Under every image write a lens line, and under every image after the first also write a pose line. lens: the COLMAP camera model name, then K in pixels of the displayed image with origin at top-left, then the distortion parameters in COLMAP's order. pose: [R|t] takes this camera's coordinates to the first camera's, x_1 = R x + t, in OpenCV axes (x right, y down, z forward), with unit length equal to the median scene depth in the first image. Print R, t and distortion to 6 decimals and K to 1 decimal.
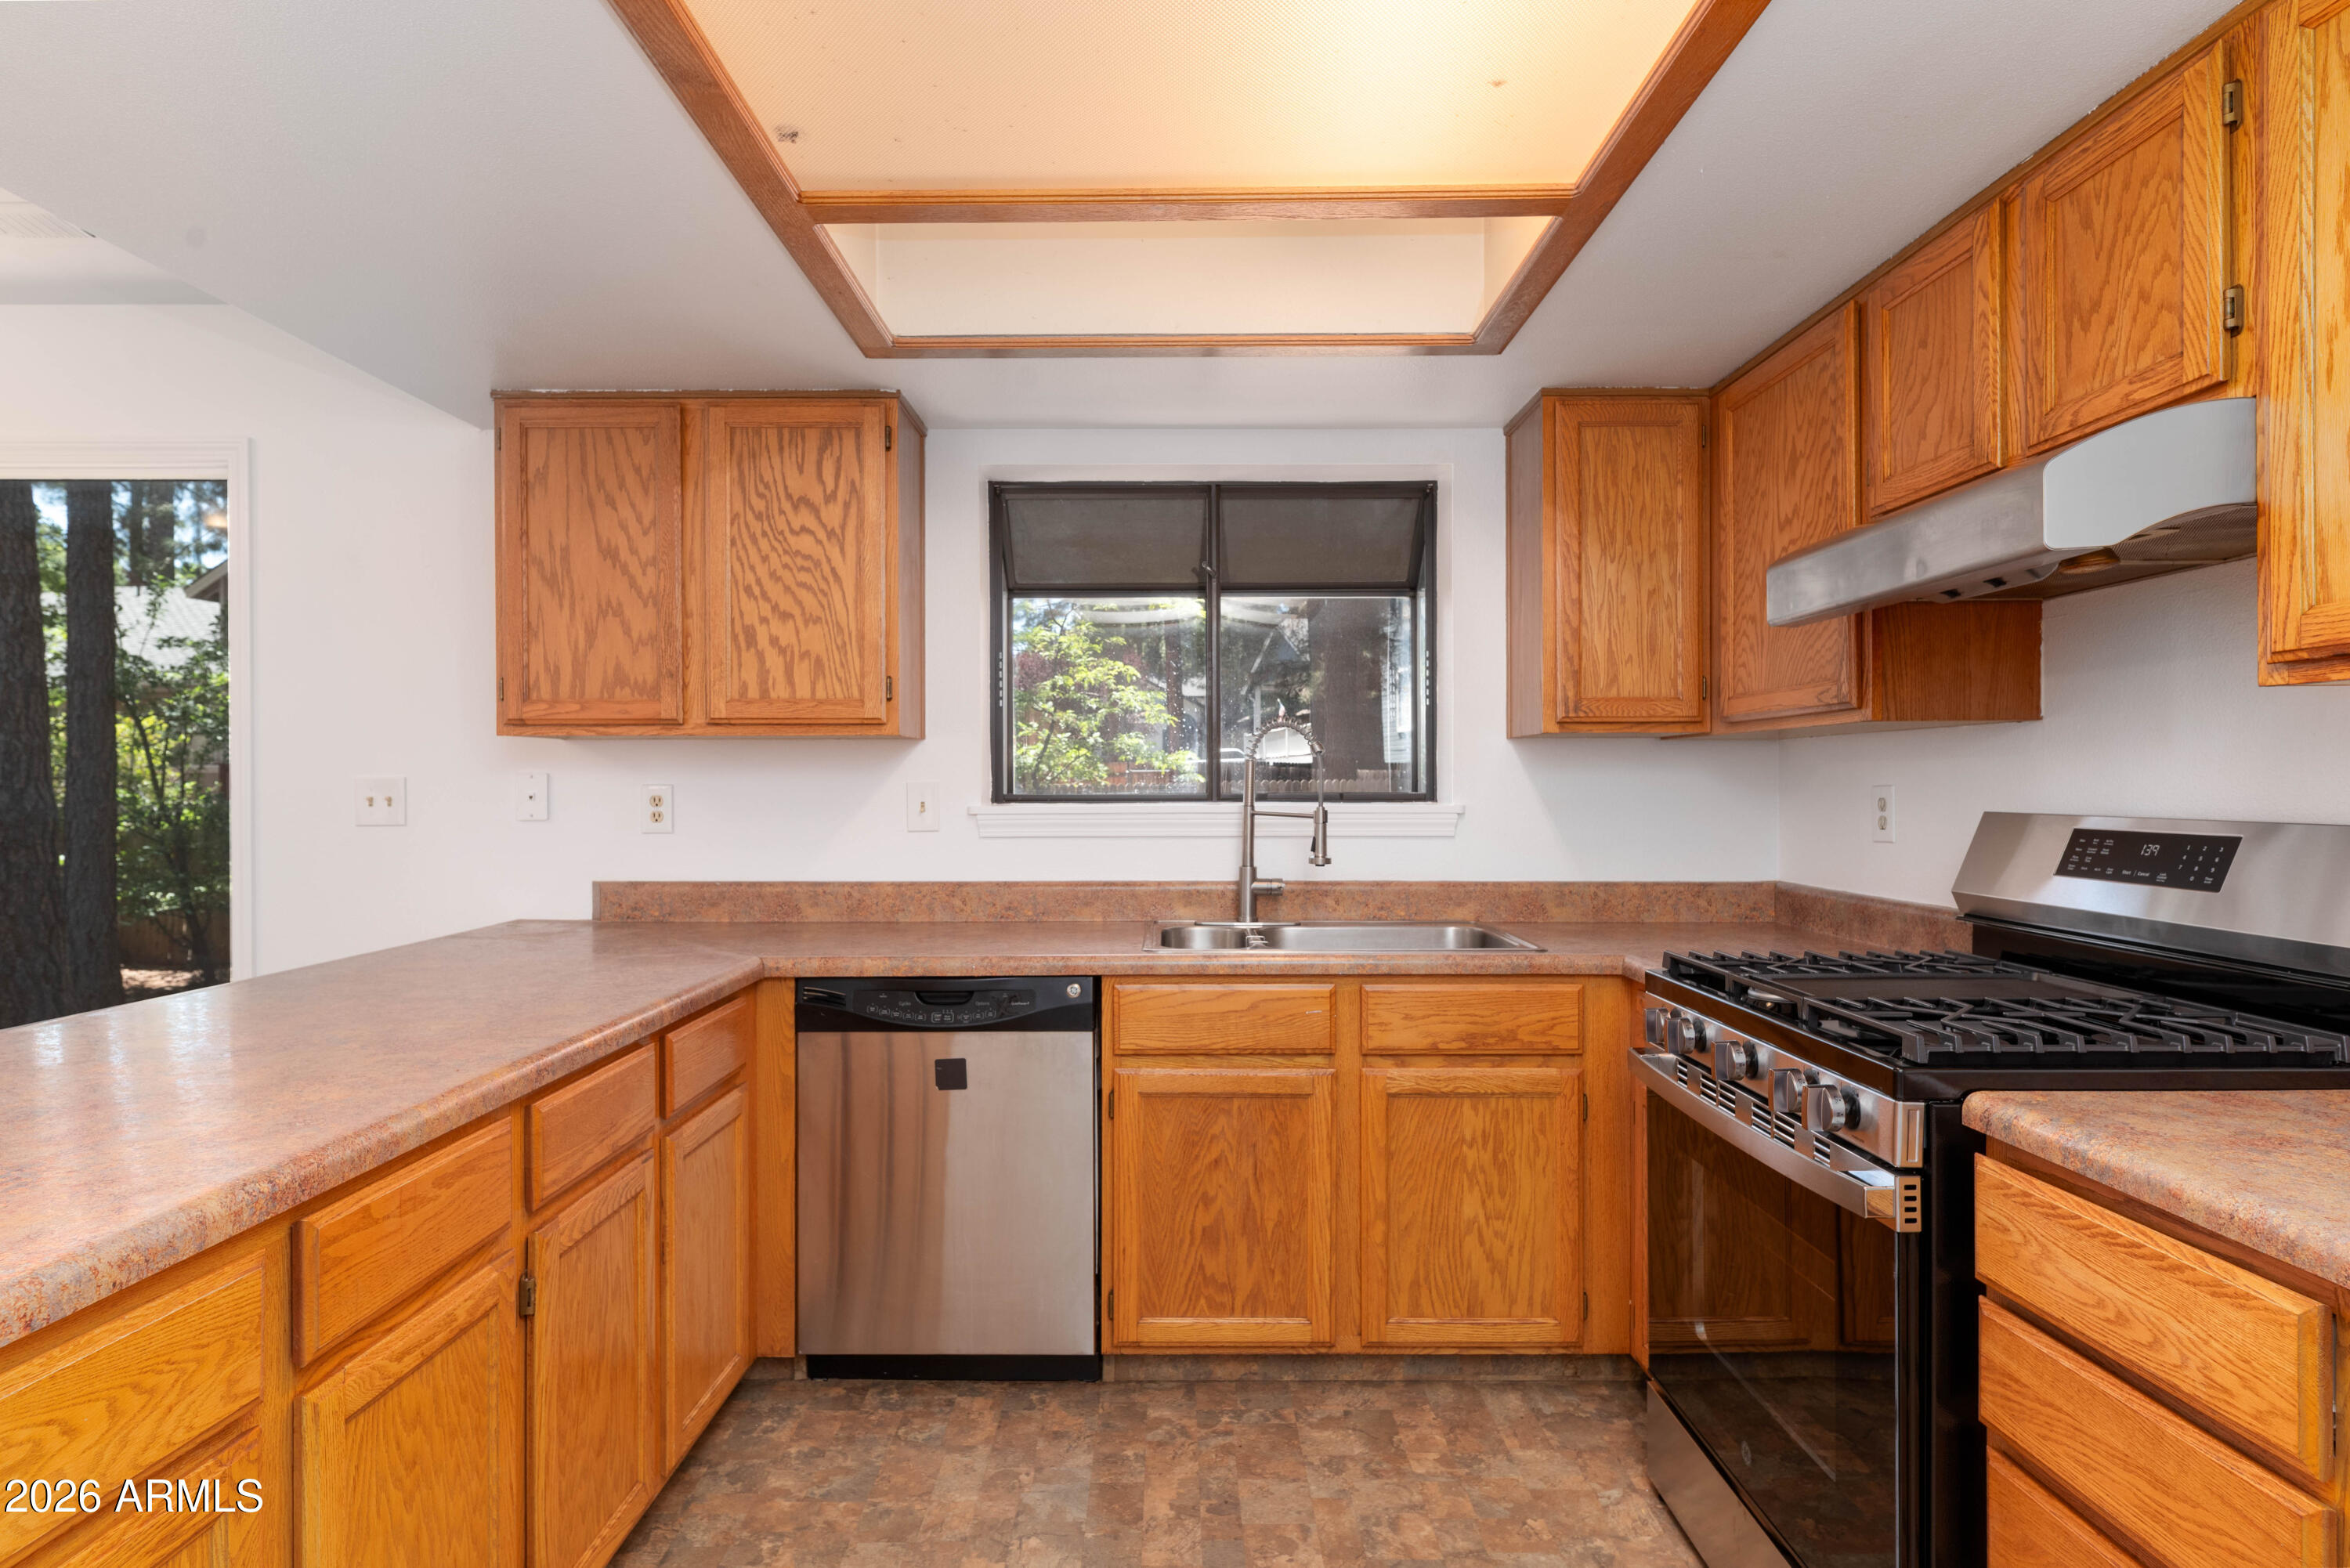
lens RADIAL K [[1223.8, 0, 1174.7], [0, 1223.8, 790.6], [0, 0, 1]] dist [0.007565, -0.002785]
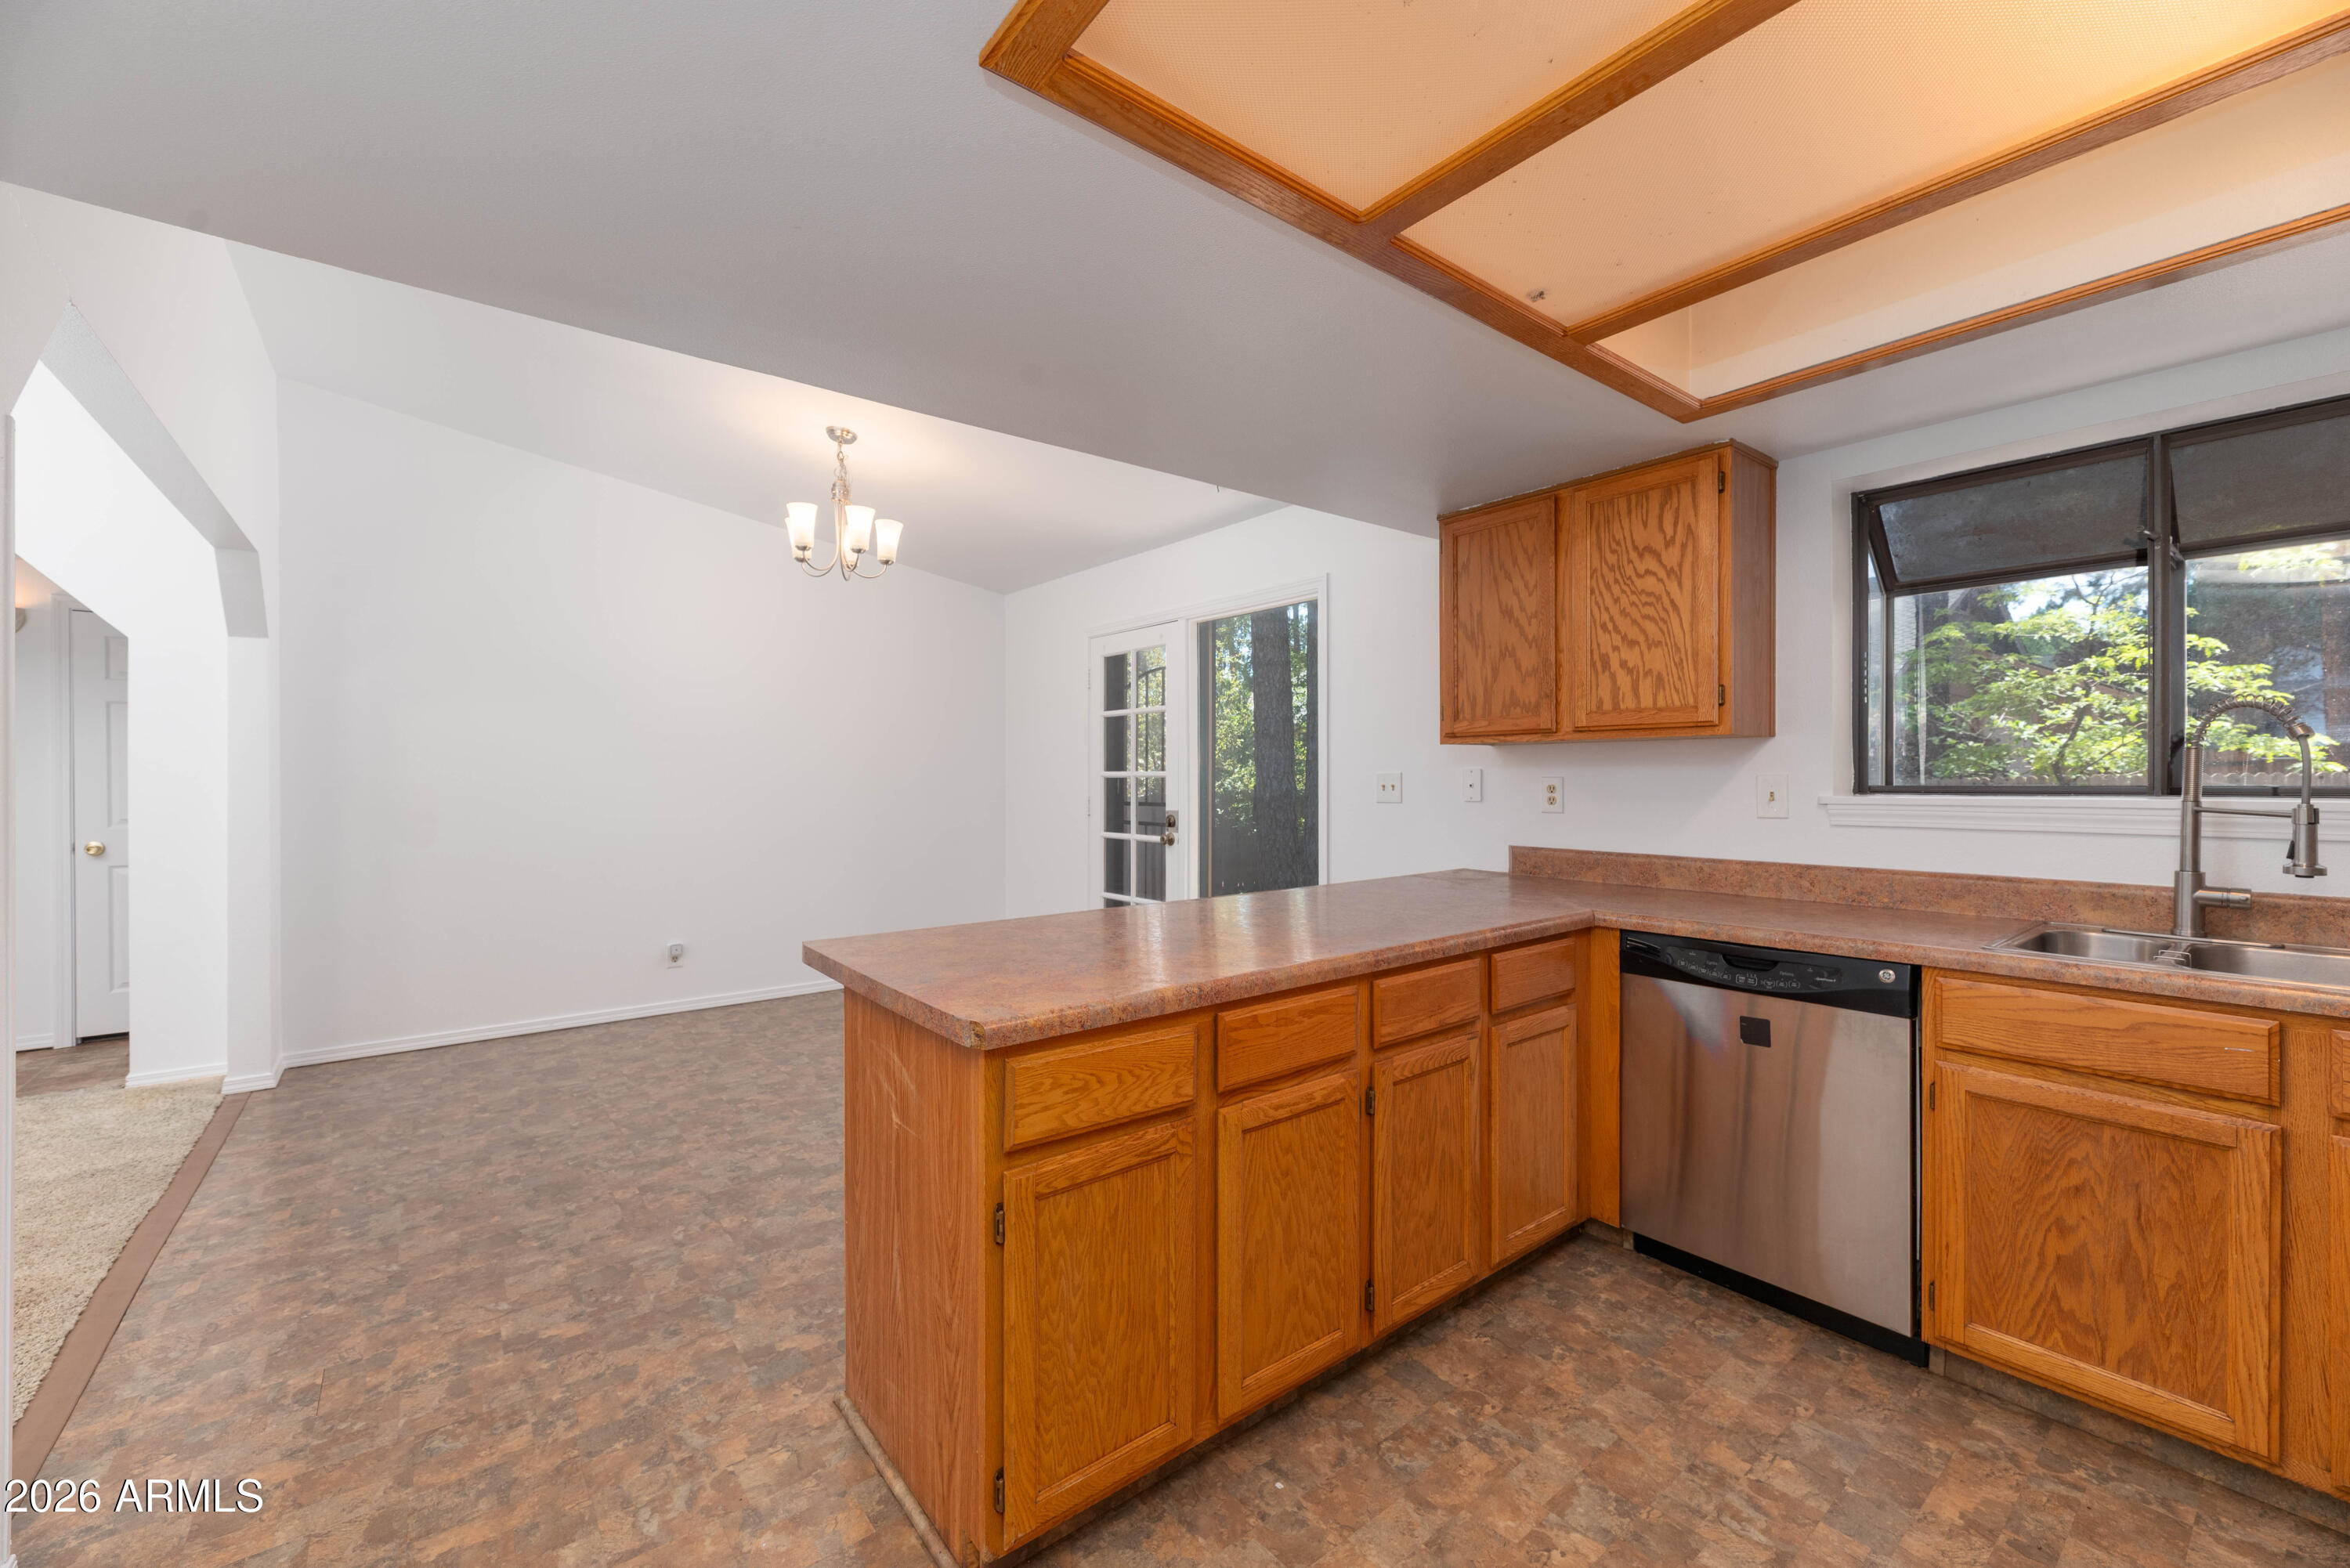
lens RADIAL K [[942.0, 0, 1173.6], [0, 942.0, 777.8], [0, 0, 1]] dist [0.003848, 0.000249]
pose [[0.619473, 0.000410, -0.785018, 0.170347], [-0.002416, 0.999996, -0.001384, -0.001745], [0.785014, 0.002754, 0.619472, 0.031381]]
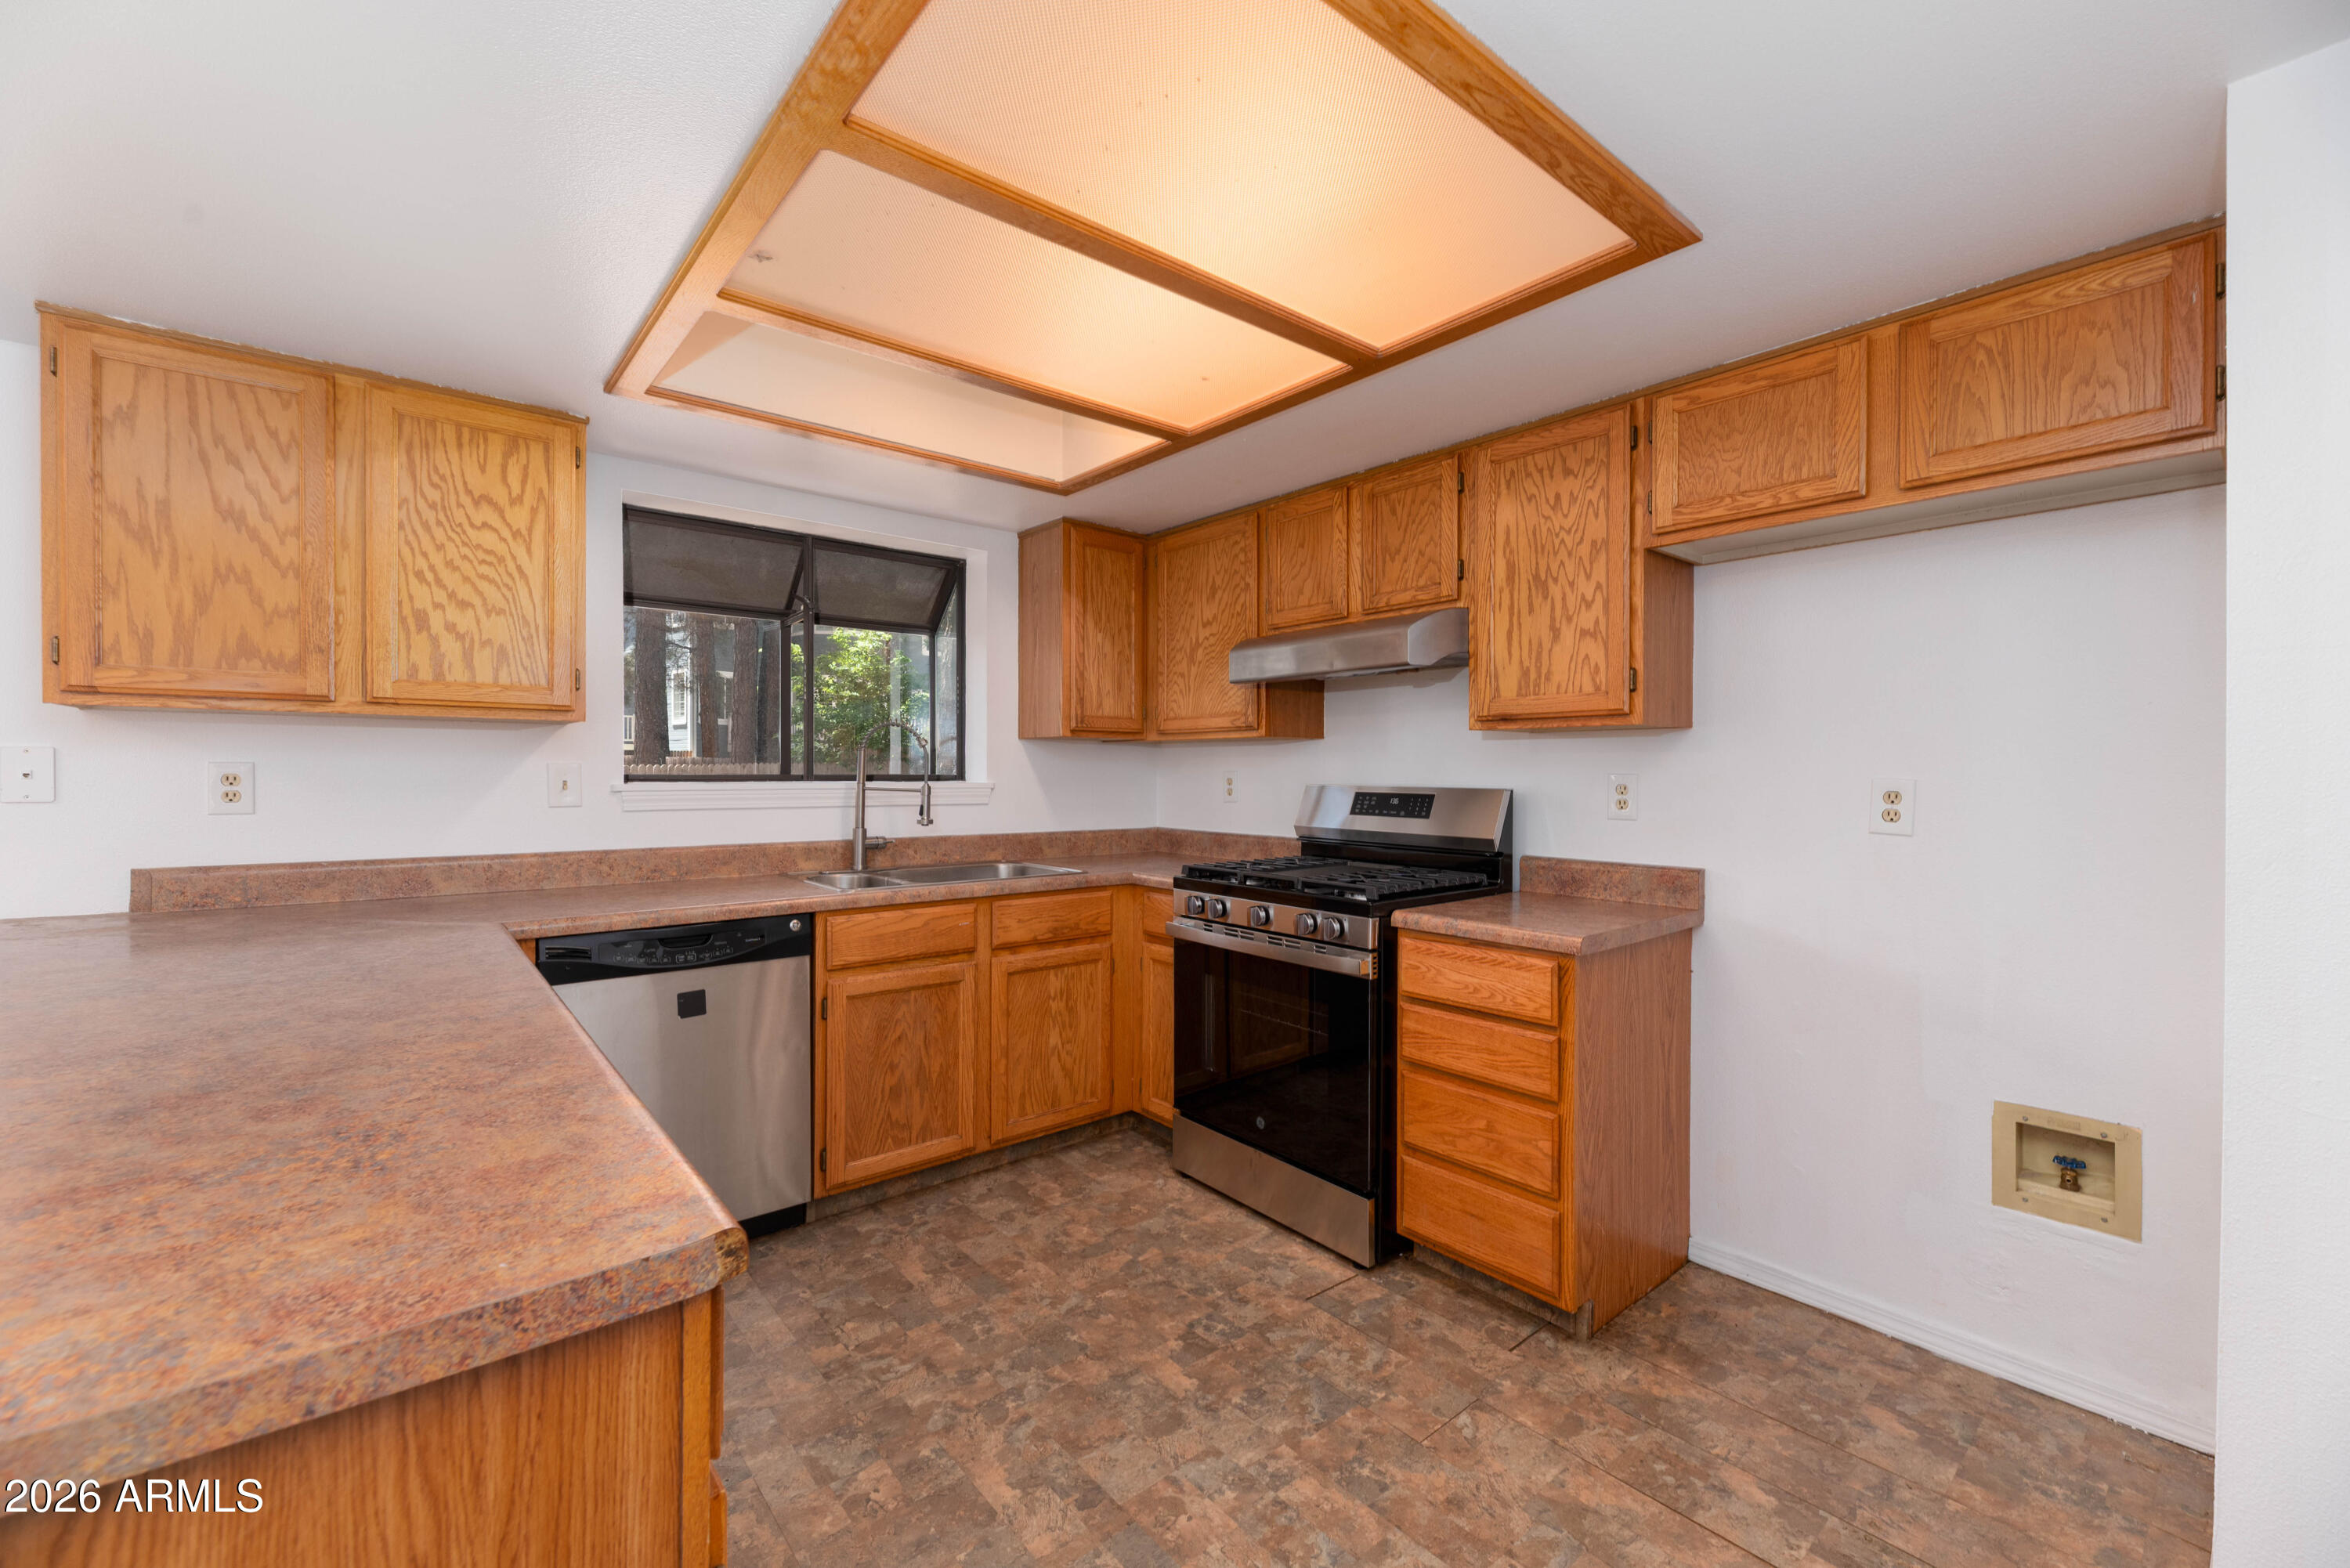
lens RADIAL K [[942.0, 0, 1170.9], [0, 942.0, 775.2], [0, 0, 1]] dist [0.003848, 0.000249]
pose [[0.769860, 0.003906, 0.638201, -0.412449], [-0.003362, 0.999992, -0.002065, 0.005538], [-0.638204, -0.000556, 0.769867, -0.022155]]
